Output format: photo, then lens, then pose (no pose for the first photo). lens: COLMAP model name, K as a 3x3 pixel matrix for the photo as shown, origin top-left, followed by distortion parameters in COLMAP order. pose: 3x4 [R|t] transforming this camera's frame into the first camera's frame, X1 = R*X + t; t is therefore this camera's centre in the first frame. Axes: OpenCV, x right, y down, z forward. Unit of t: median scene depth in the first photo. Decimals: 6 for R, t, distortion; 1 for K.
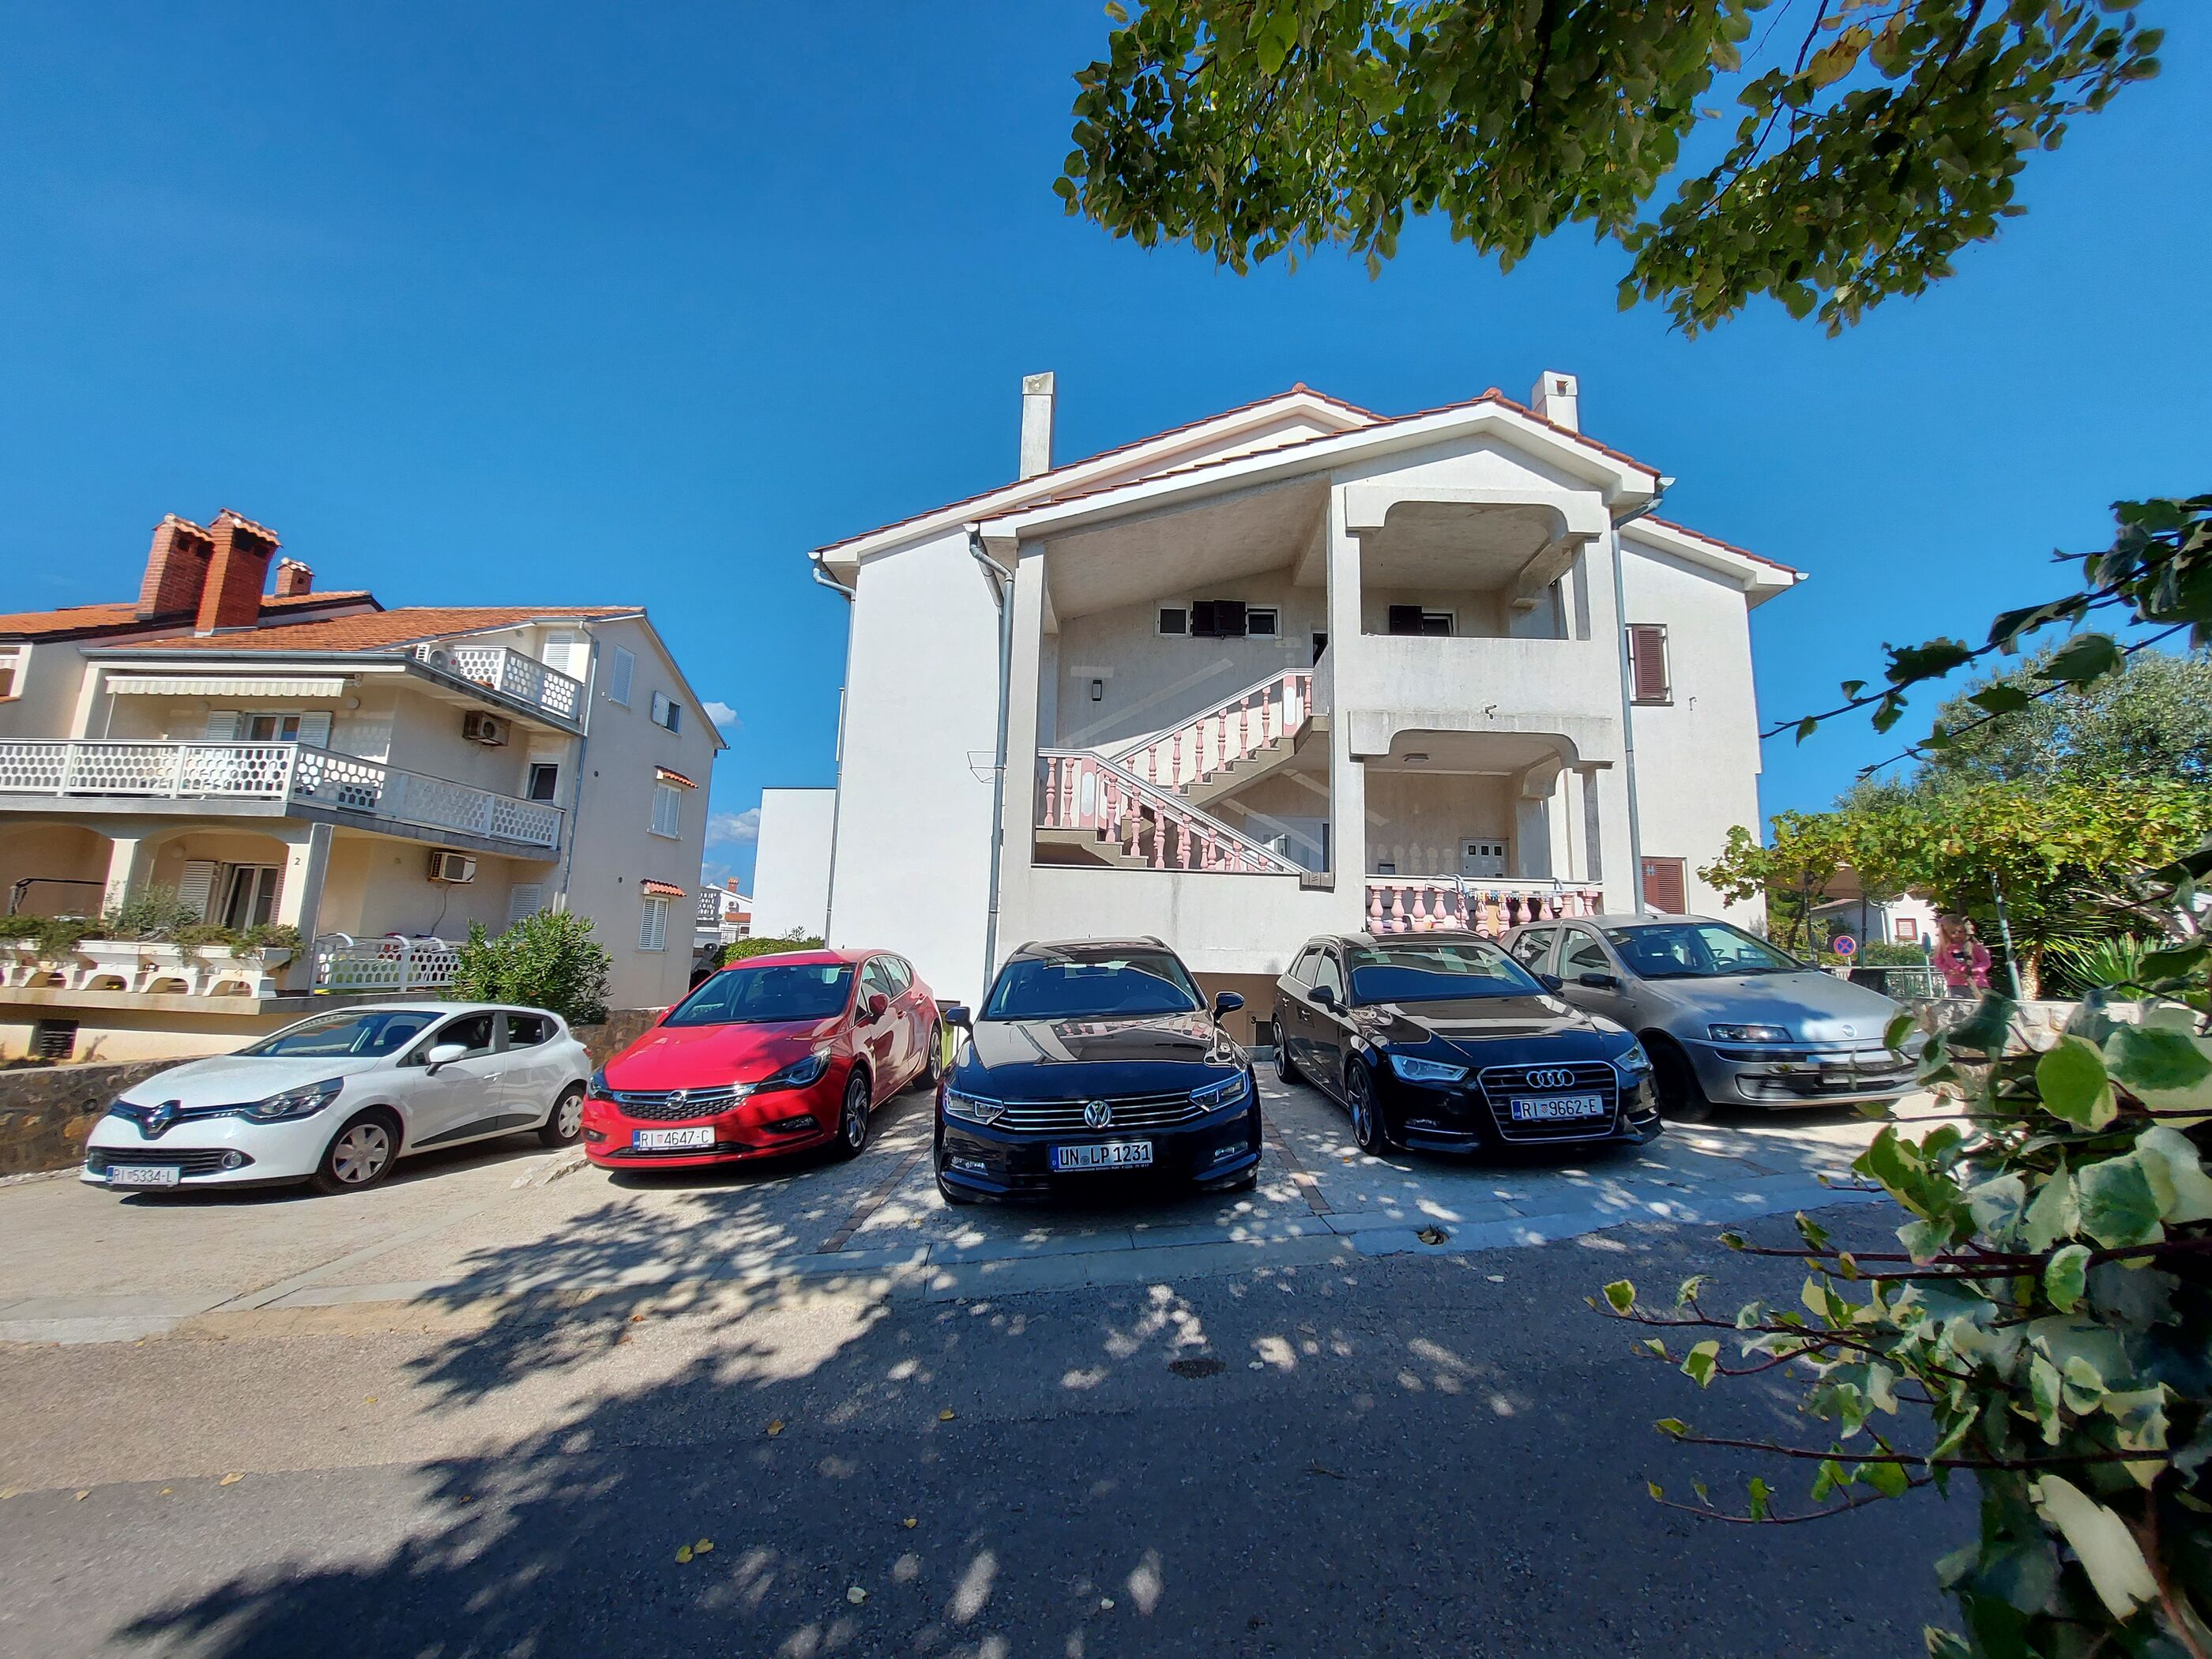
lens RADIAL K [[890.4, 0, 1113.6], [0, 890.4, 816.8], [0, 0, 1]] dist [-0.012965, -0.000003]
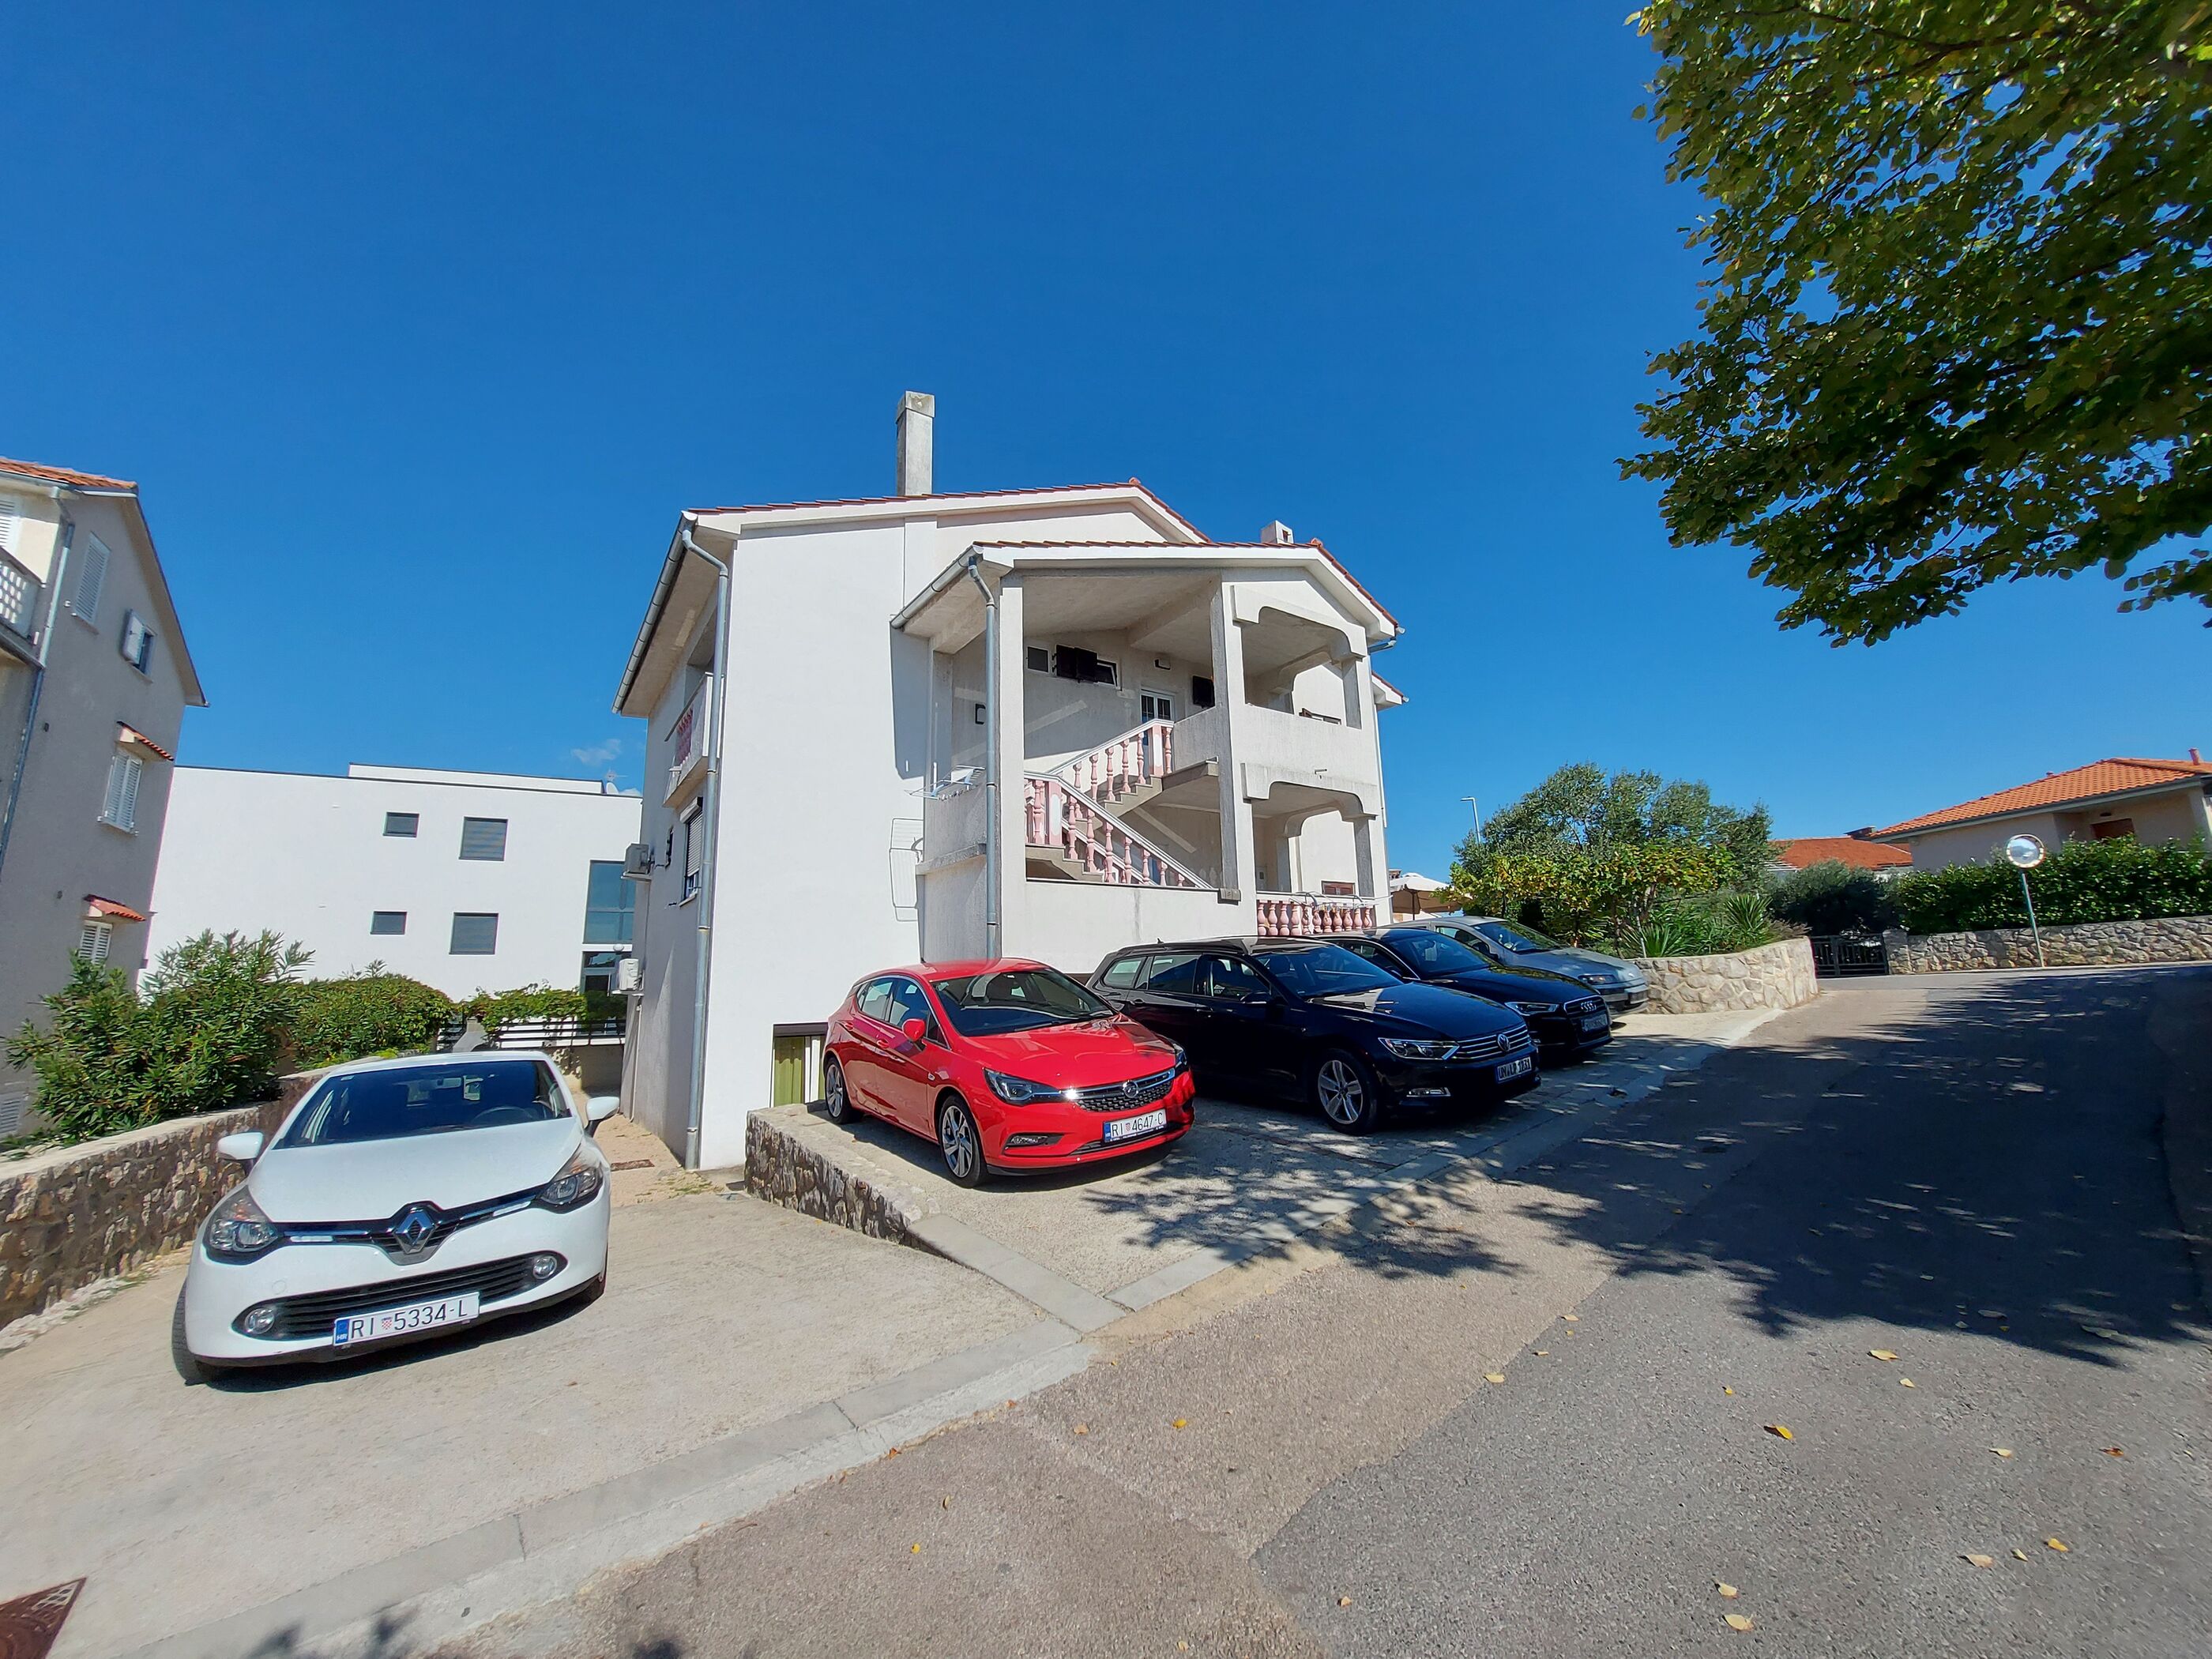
lens RADIAL K [[888.2, 0, 1111.7], [0, 888.2, 820.0], [0, 0, 1]] dist [-0.012197, -0.000912]
pose [[0.803966, 0.057780, 0.591862, -0.511932], [-0.042106, 0.998302, -0.040263, 0.018055], [-0.593183, 0.007450, 0.805033, 0.069242]]
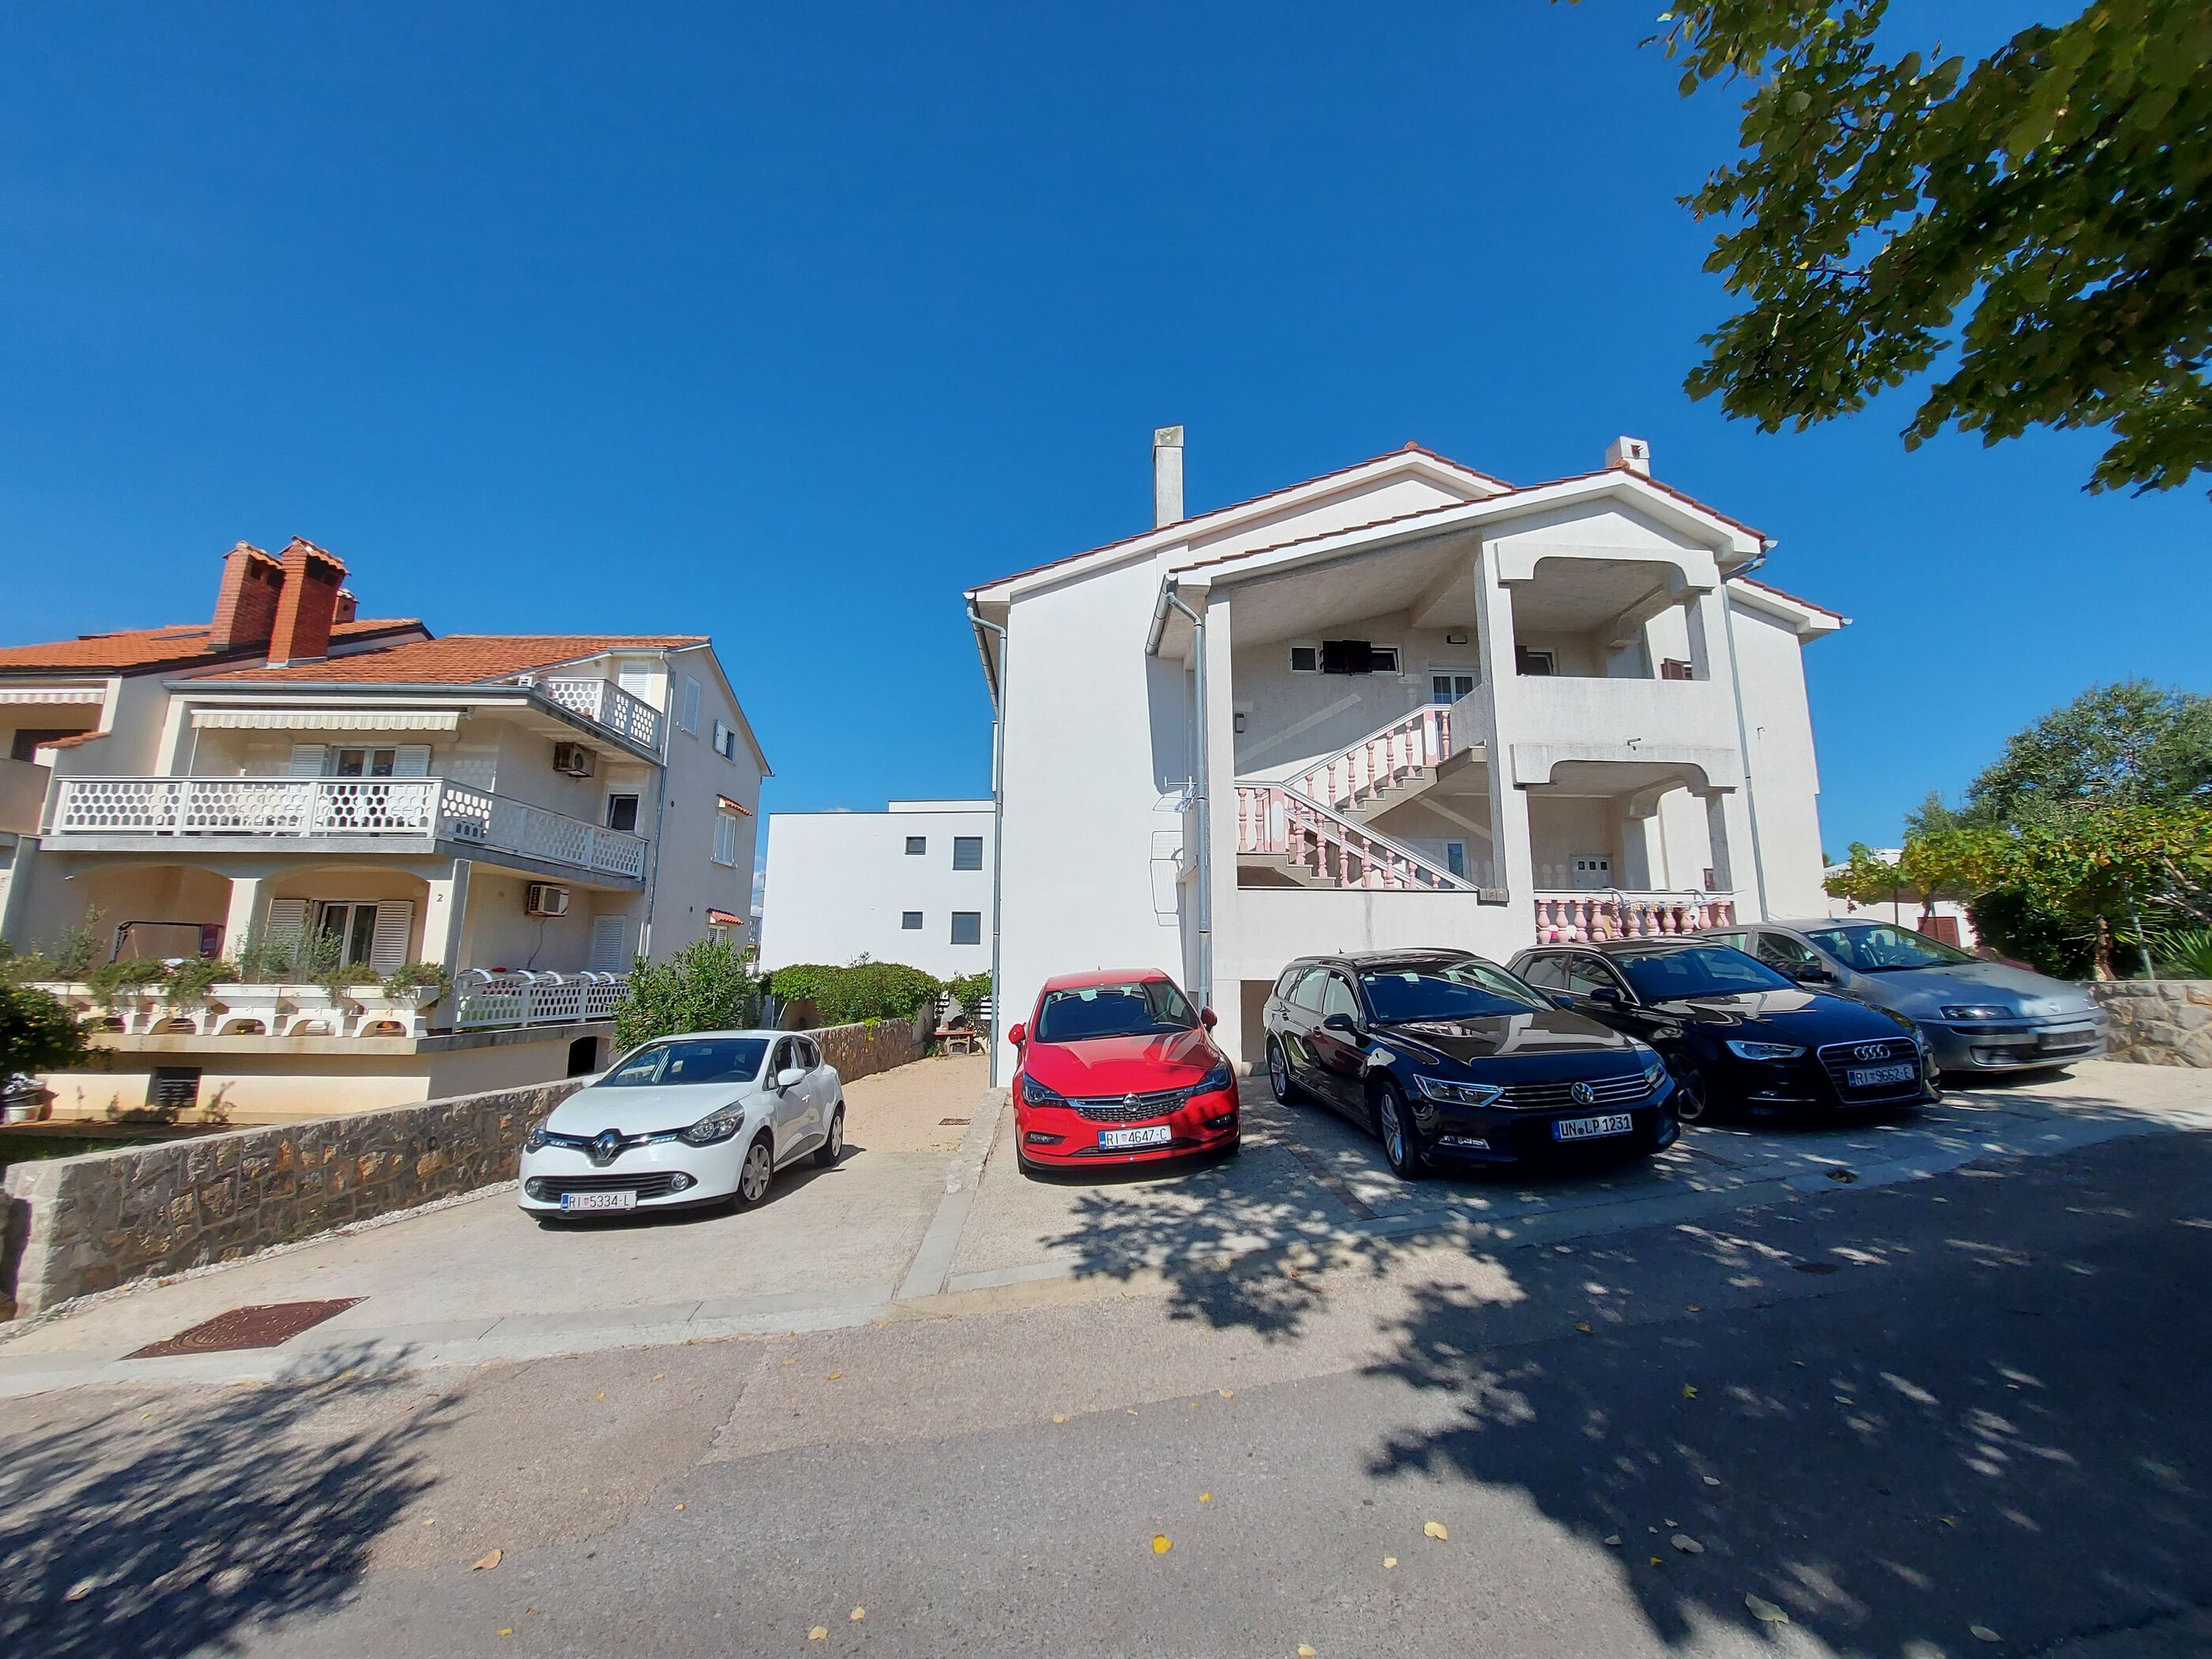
lens RADIAL K [[888.1, 0, 1111.3], [0, 888.1, 824.5], [0, 0, 1]] dist [-0.003618, -0.006854]
pose [[0.996249, -0.013956, 0.085400, -0.270204], [0.014920, 0.999832, -0.010663, -0.010560], [-0.085237, 0.011897, 0.996290, -0.056959]]
